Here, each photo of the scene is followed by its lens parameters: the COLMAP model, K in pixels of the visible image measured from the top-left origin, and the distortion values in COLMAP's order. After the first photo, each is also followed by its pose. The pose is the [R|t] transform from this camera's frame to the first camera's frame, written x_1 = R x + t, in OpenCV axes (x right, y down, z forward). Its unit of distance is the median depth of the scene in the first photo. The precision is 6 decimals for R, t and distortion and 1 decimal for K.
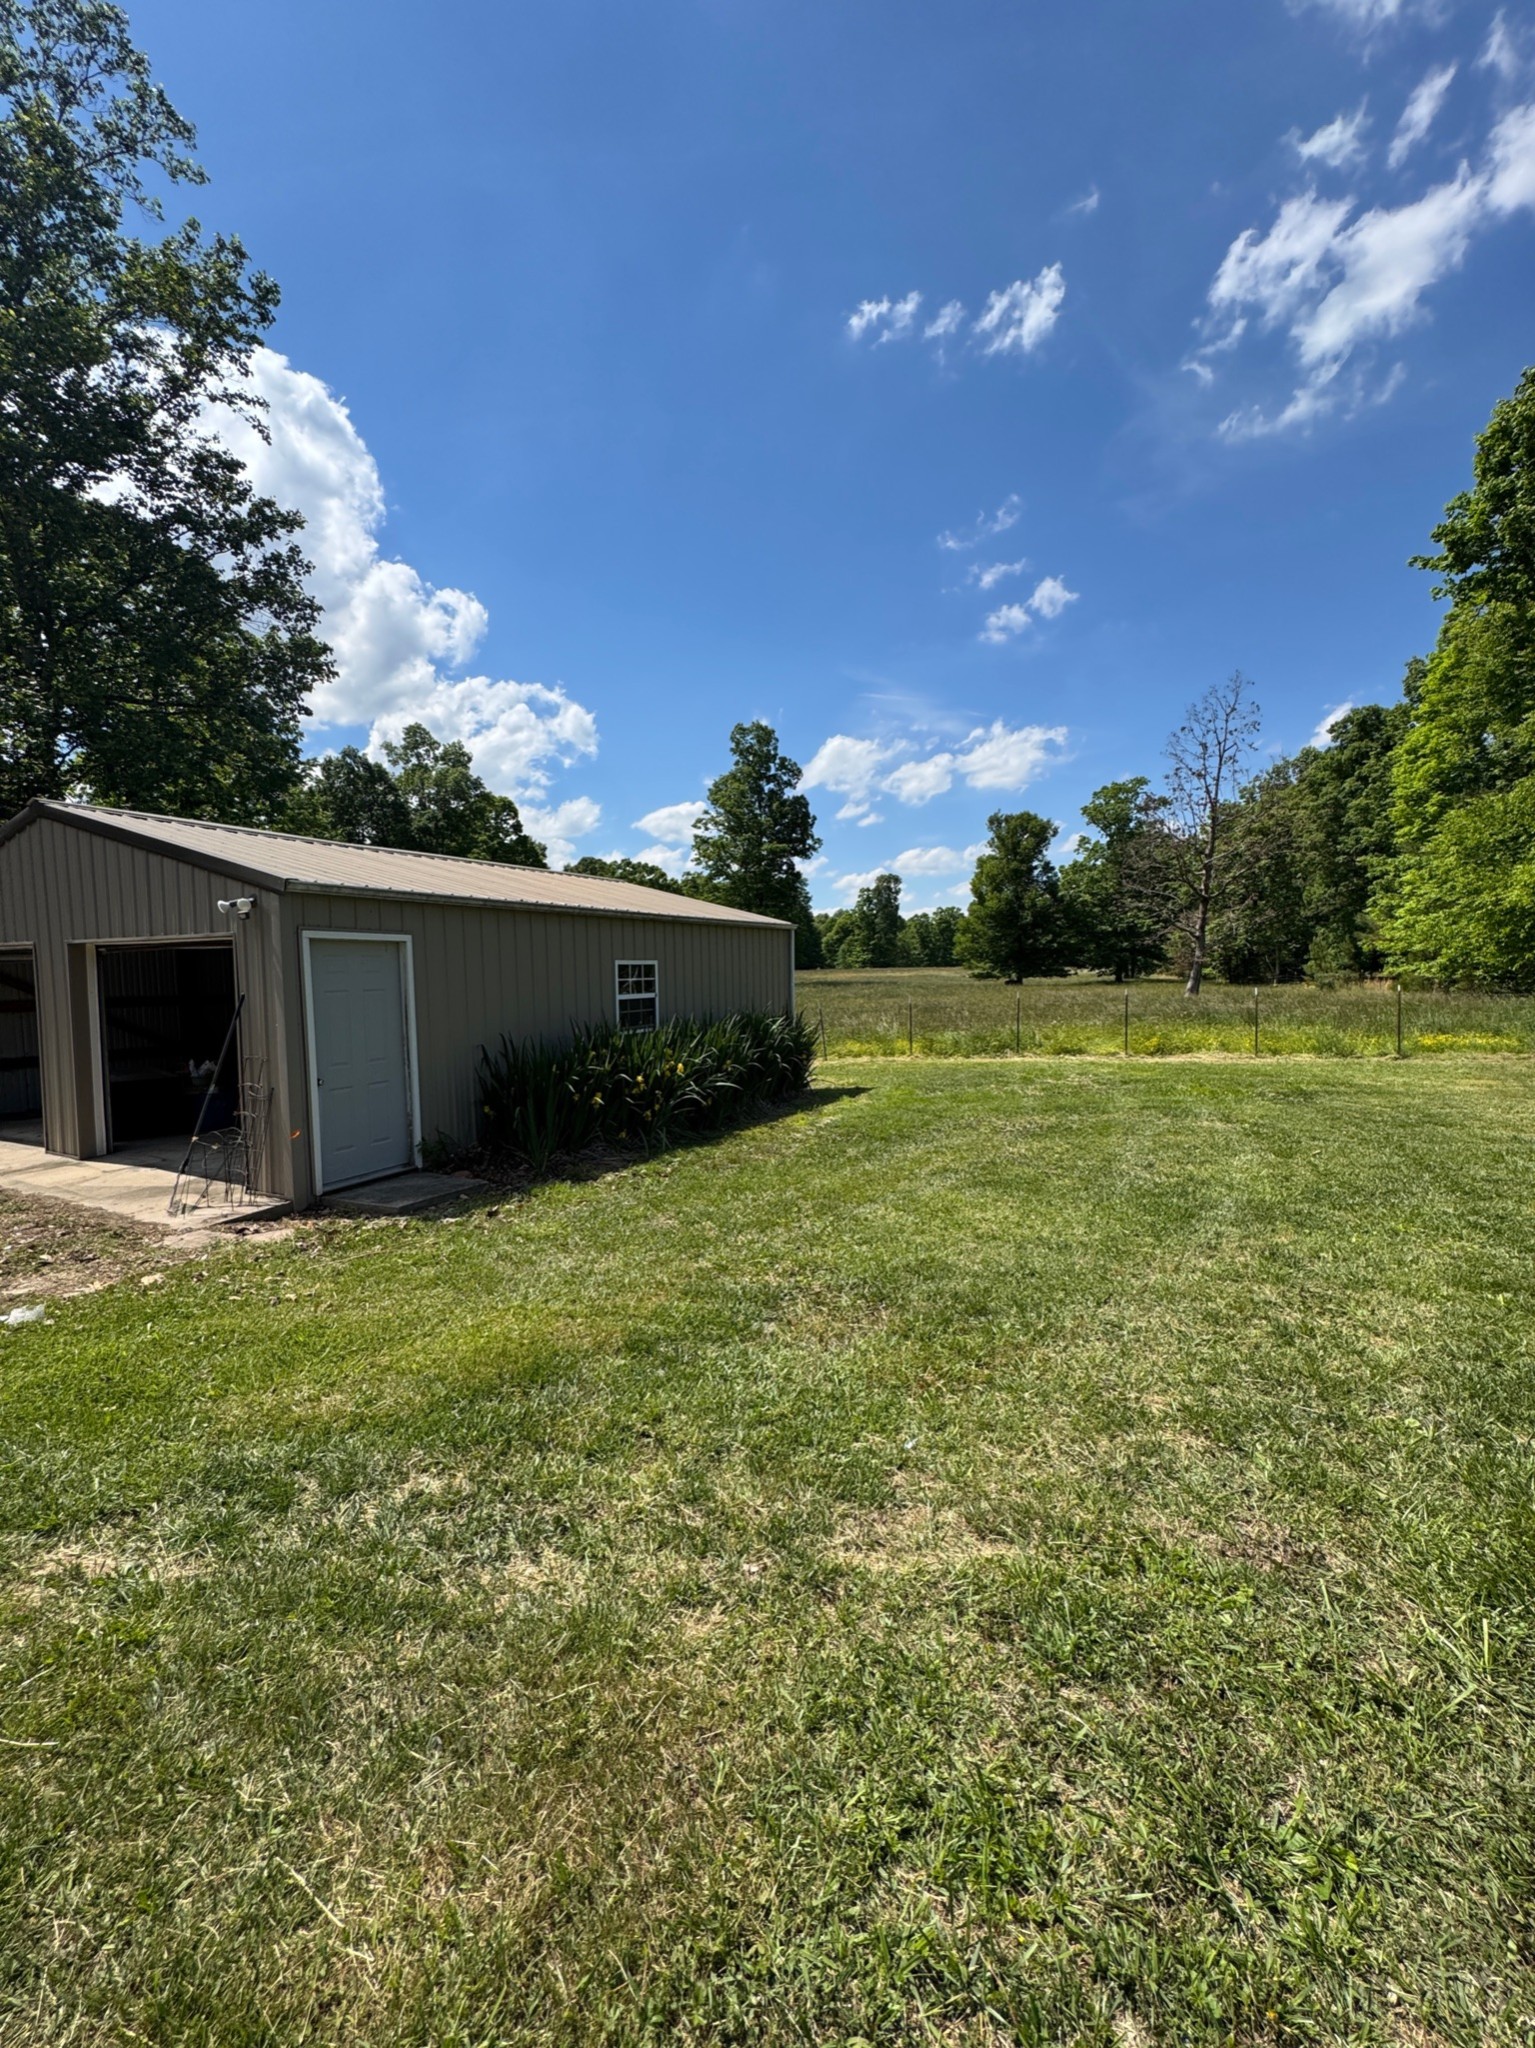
lens RADIAL K [[810.2, 0, 769.6], [0, 810.2, 1018.9], [0, 0, 1]] dist [-0.001557, 0.000340]
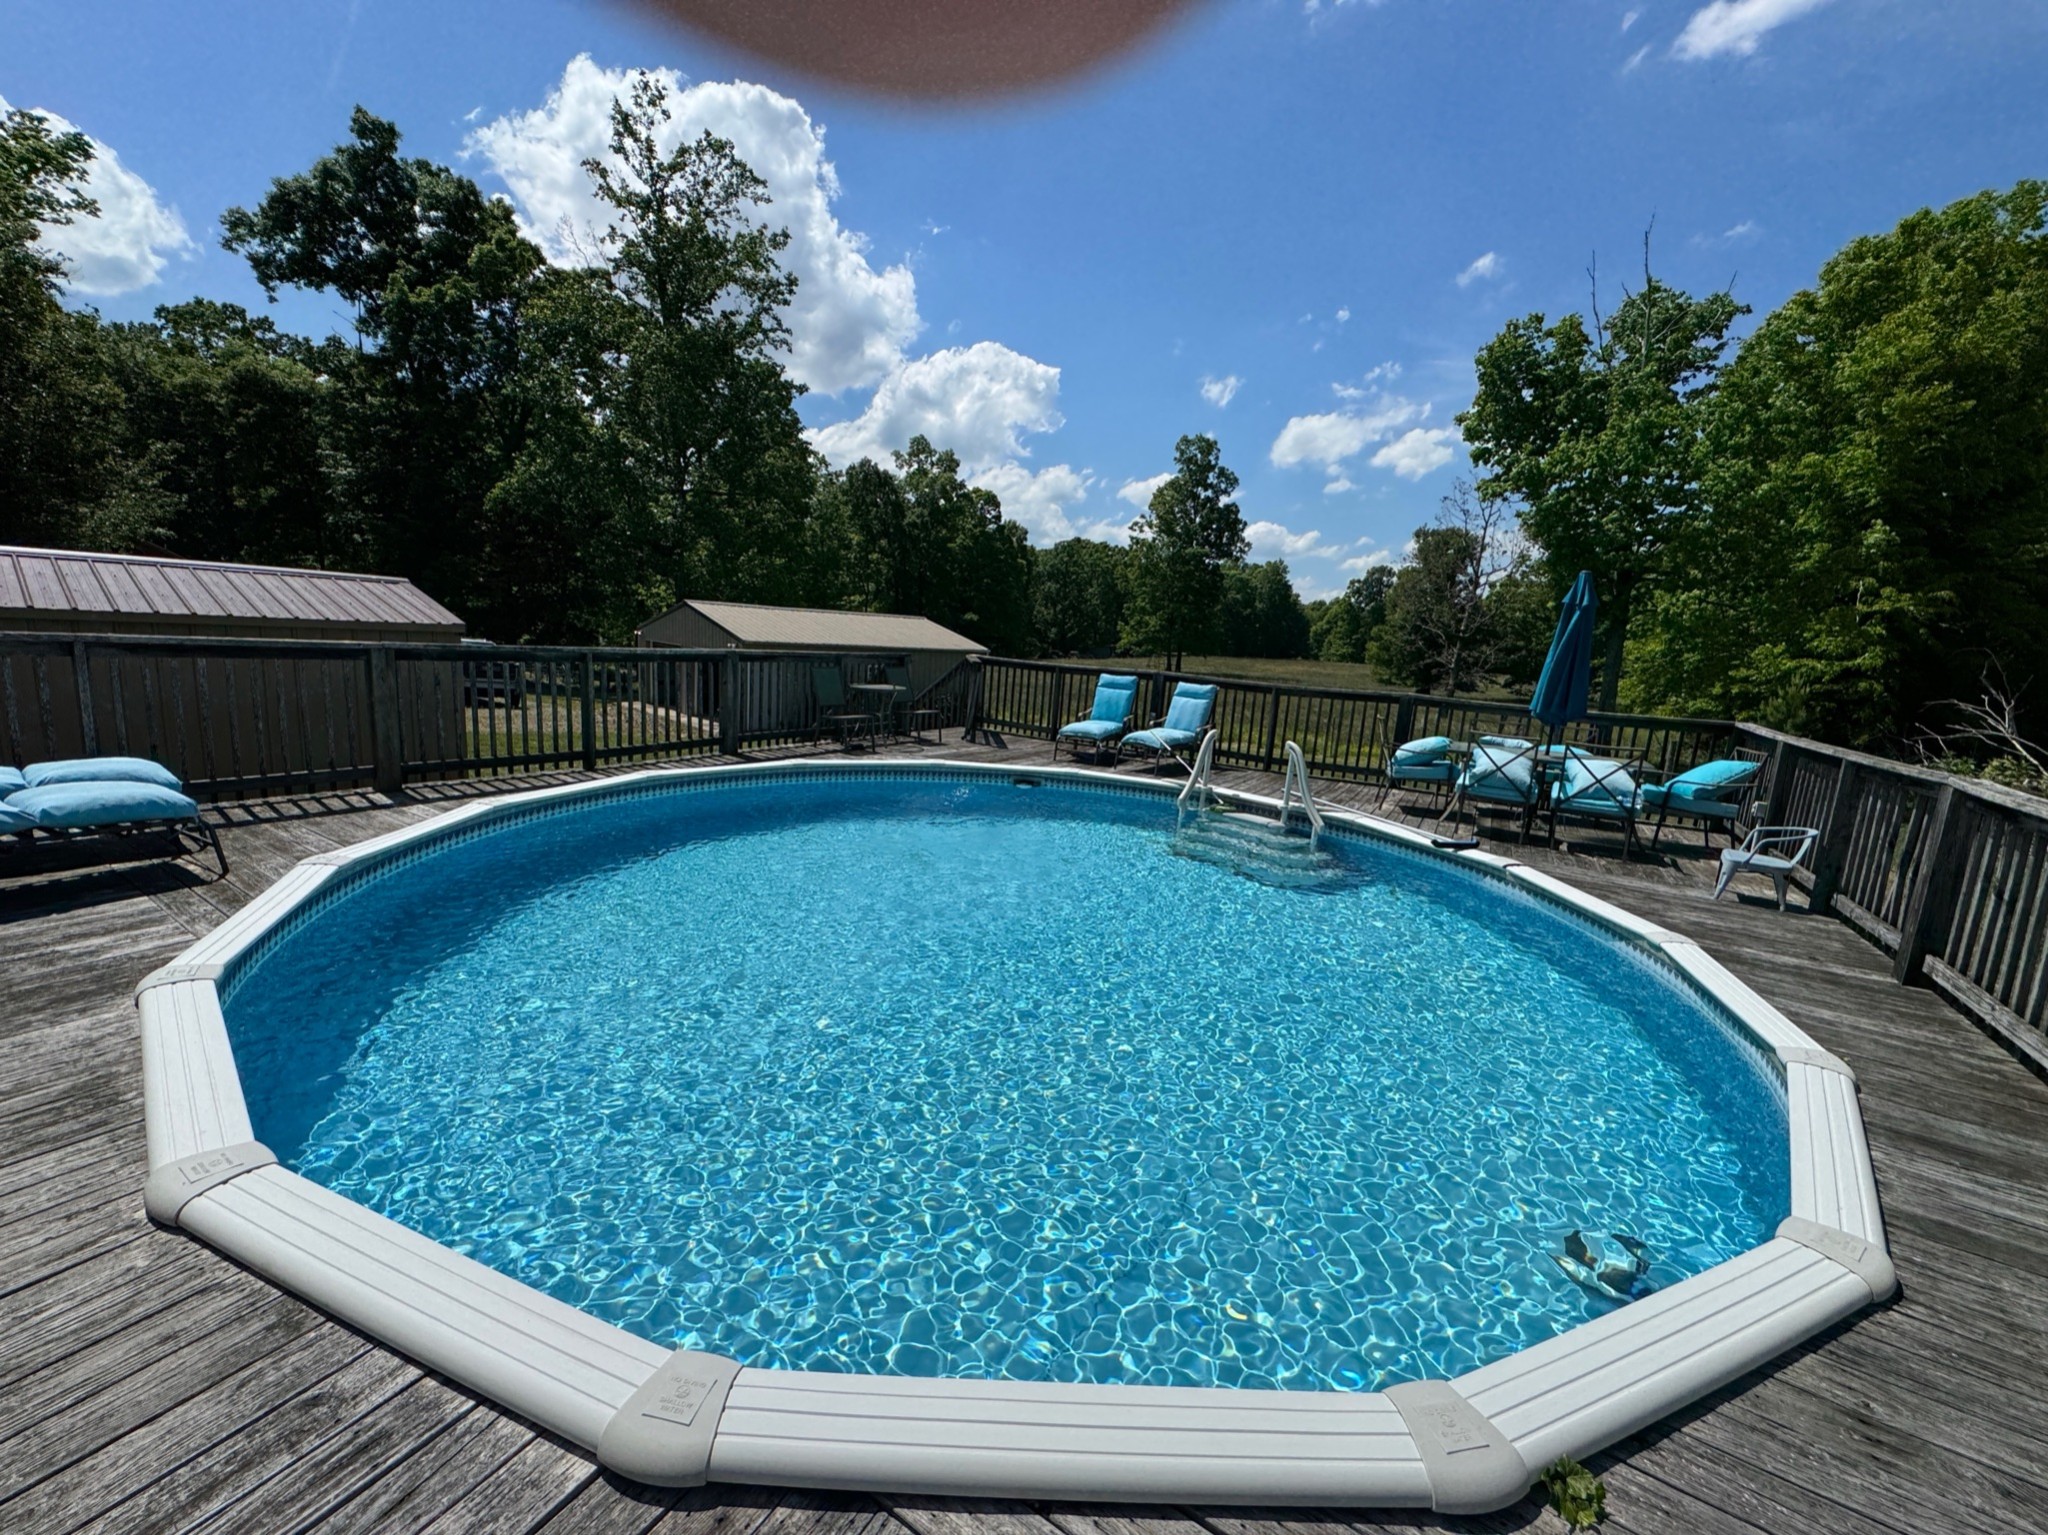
lens RADIAL K [[810.2, 0, 1033.2], [0, 810.2, 767.7], [0, 0, 1]] dist [-0.001557, 0.000340]
pose [[0.951250, 0.128300, -0.280467, 0.134751], [-0.101000, 0.988811, 0.109777, -0.011293], [0.291414, -0.076099, 0.953566, -0.165268]]
